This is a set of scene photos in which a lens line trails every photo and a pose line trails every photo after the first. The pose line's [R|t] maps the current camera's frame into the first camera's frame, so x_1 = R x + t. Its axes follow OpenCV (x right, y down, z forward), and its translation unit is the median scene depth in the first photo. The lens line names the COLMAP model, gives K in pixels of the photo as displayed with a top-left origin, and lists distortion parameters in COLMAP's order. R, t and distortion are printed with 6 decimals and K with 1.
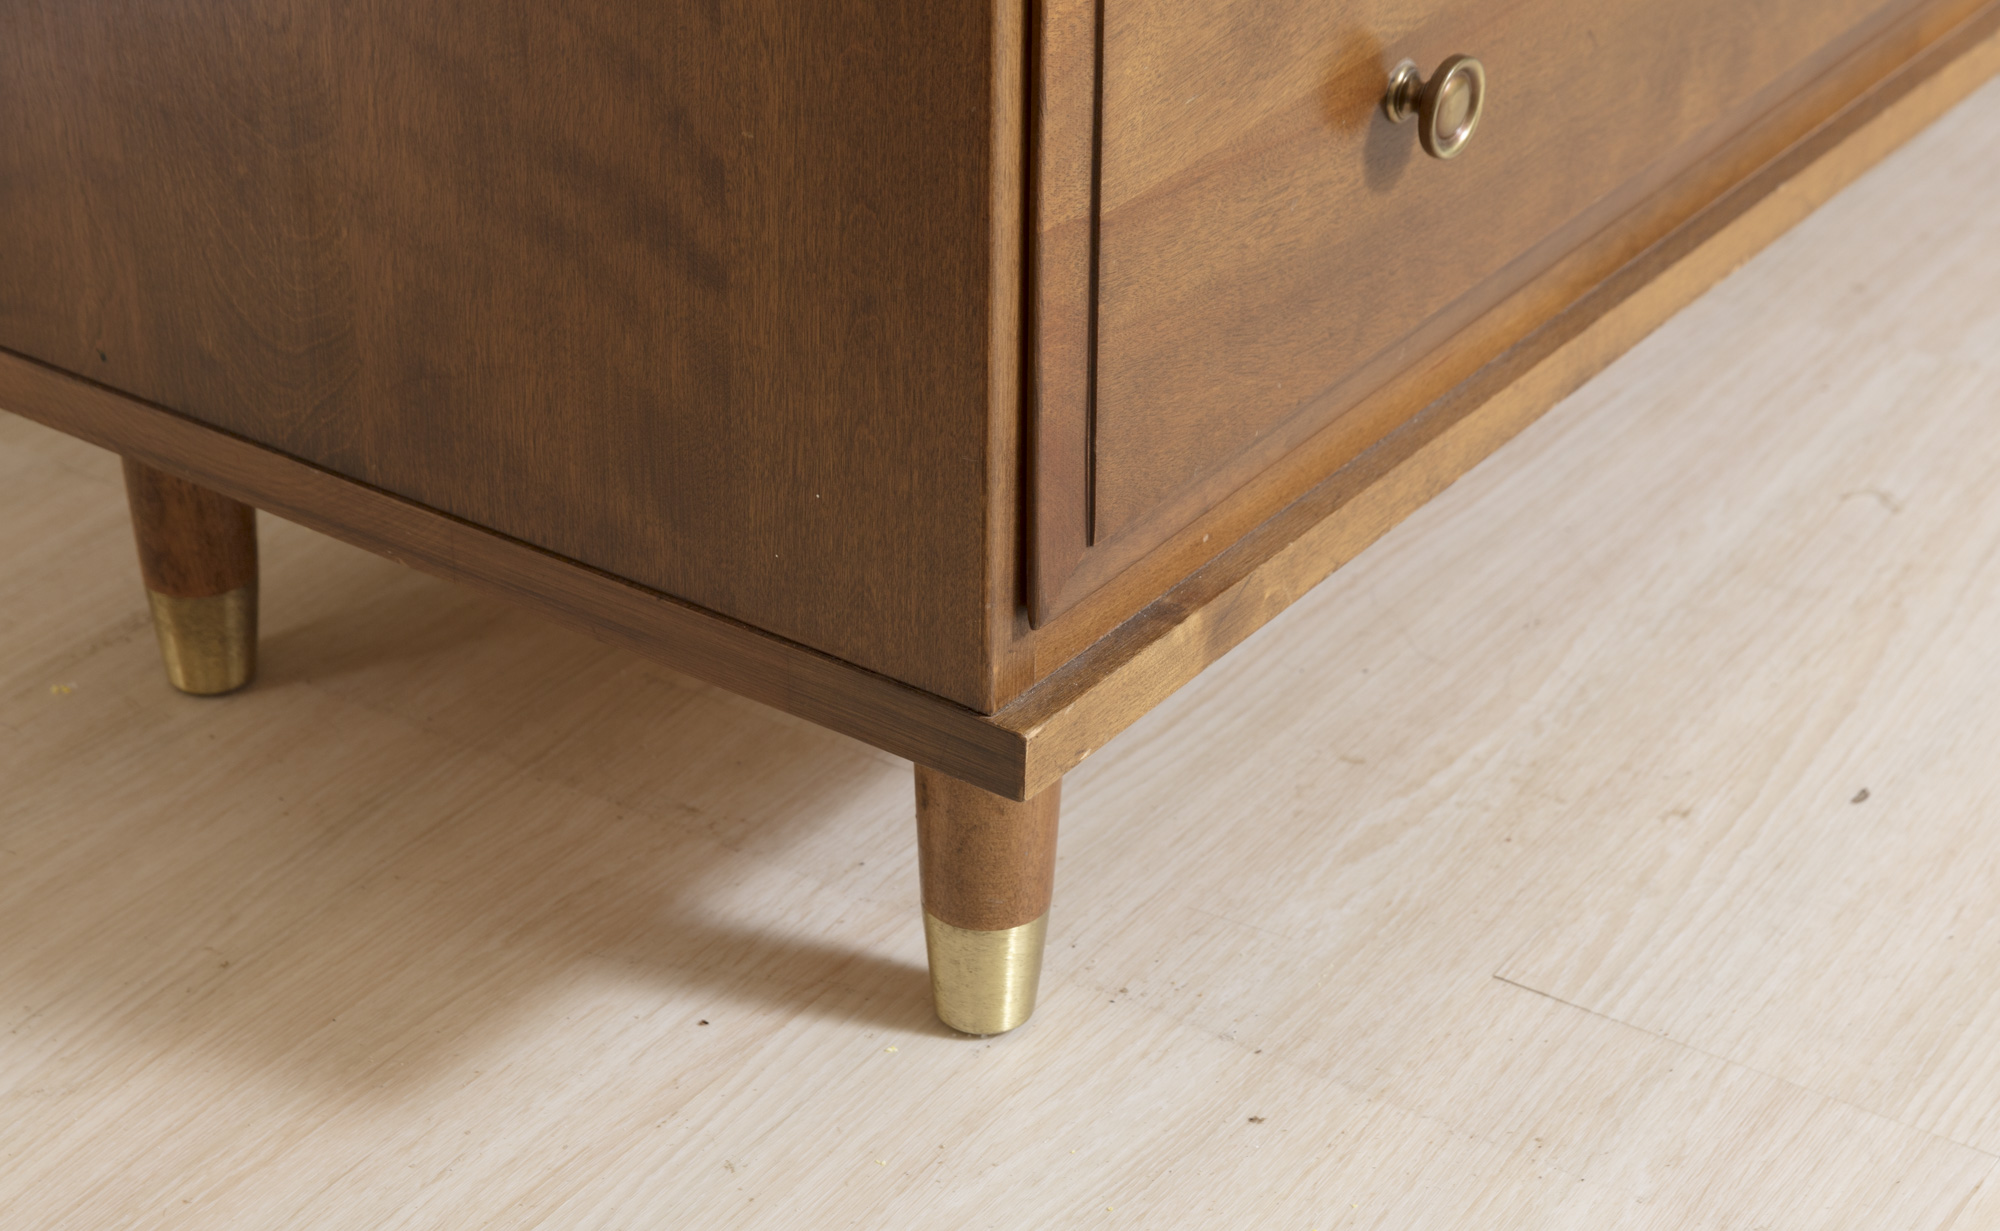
lens RADIAL K [[3990.6, 0, 1052.3], [0, 3990.6, 676.6], [0, 0, 1]] dist [-0.034768, 0.073997]
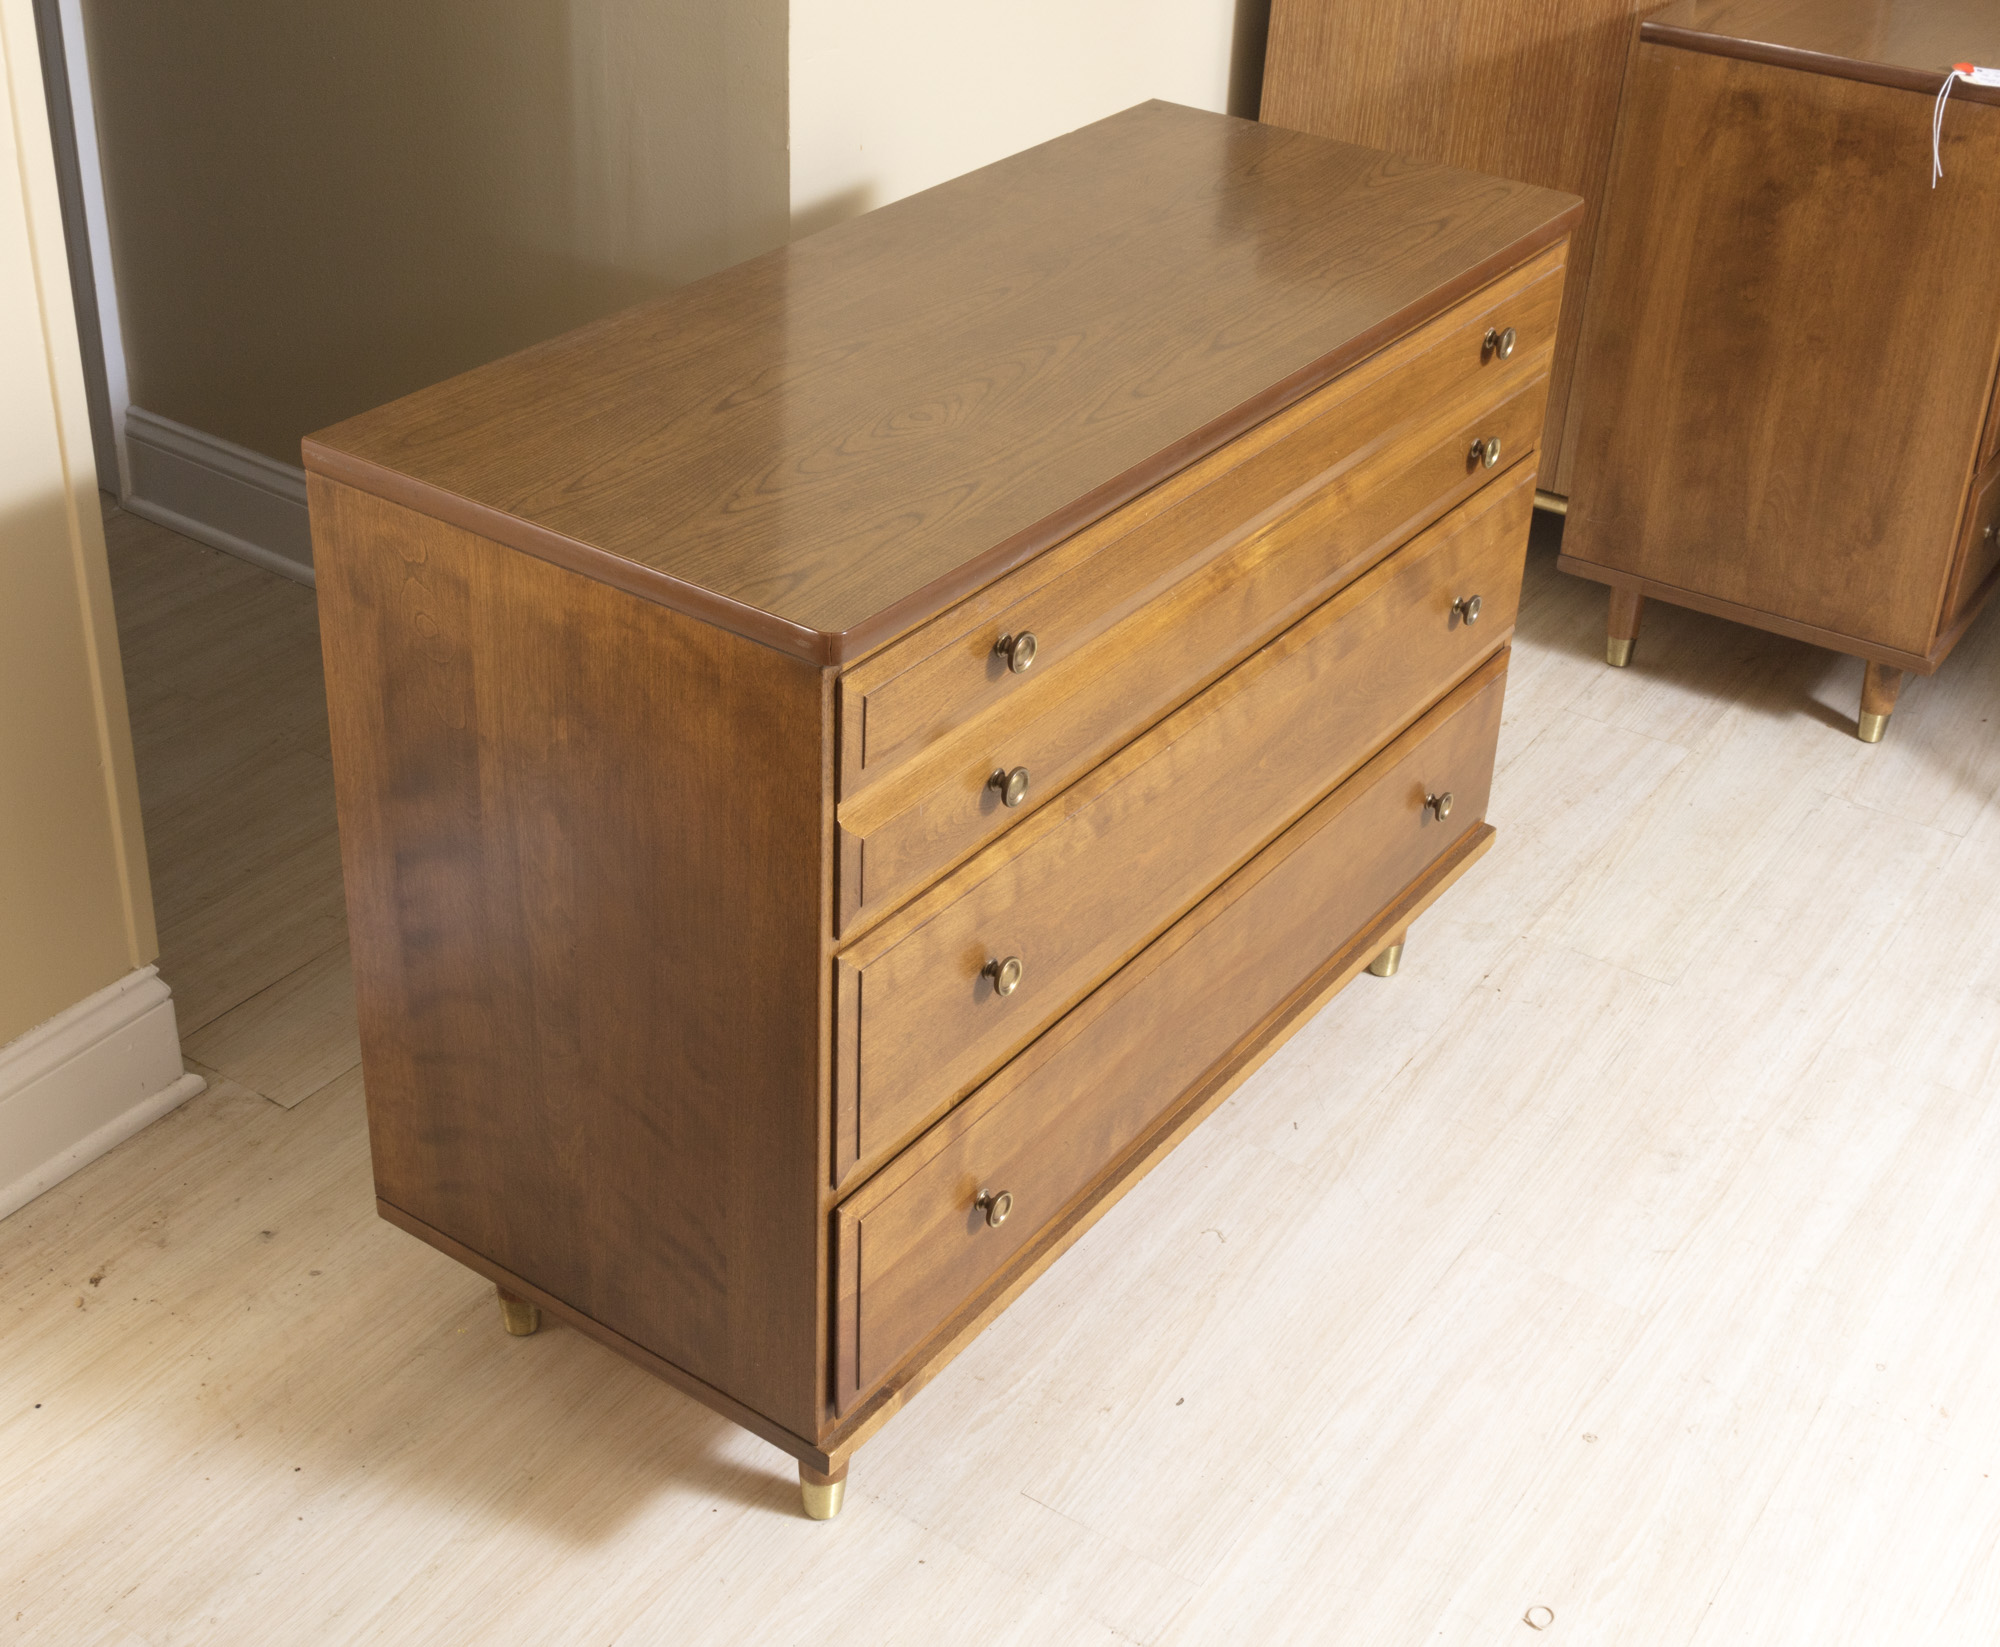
lens RADIAL K [[2643.5, 0, 995.1], [0, 2643.5, 685.8], [0, 0, 1]] dist [-0.007158, -0.026763]
pose [[0.999724, 0.023439, 0.001339, 0.085052], [-0.023387, 0.999259, -0.030580, -0.424333], [-0.002055, 0.030541, 0.999531, -0.782170]]
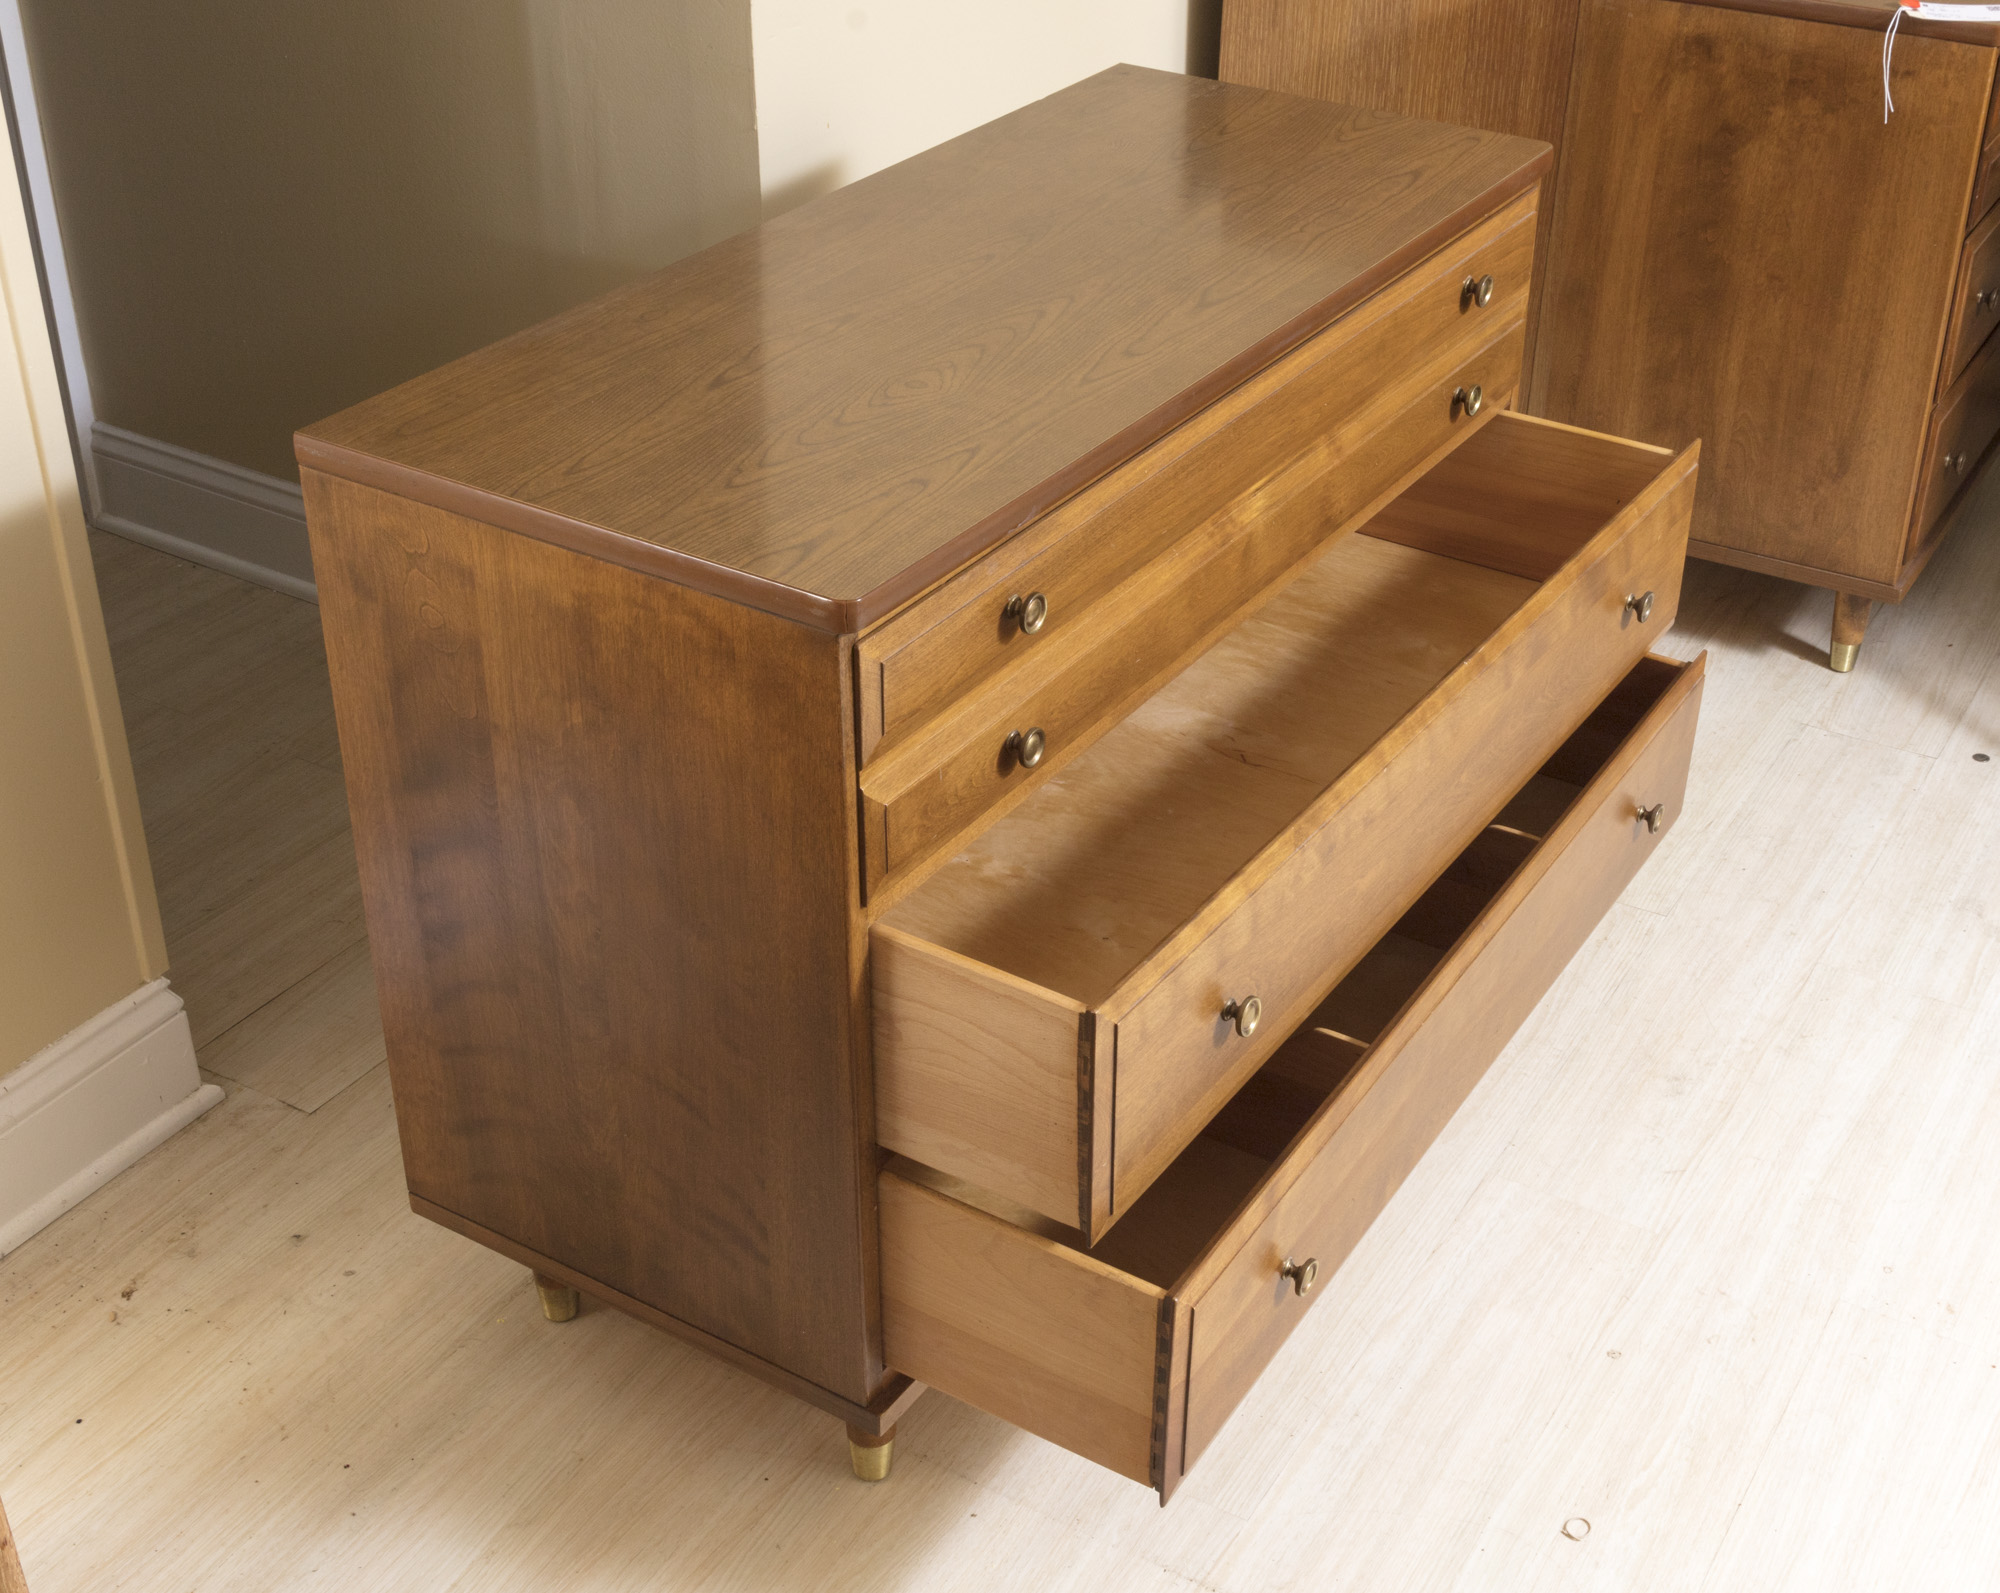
lens RADIAL K [[2608.9, 0, 1100.7], [0, 2608.9, 761.4], [0, 0, 1]] dist [-0.007961, -0.013868]
pose [[0.998176, -0.028525, 0.053201, 0.058501], [0.028313, 0.999588, 0.004731, -0.410433], [-0.053314, -0.003217, 0.998573, -0.773515]]
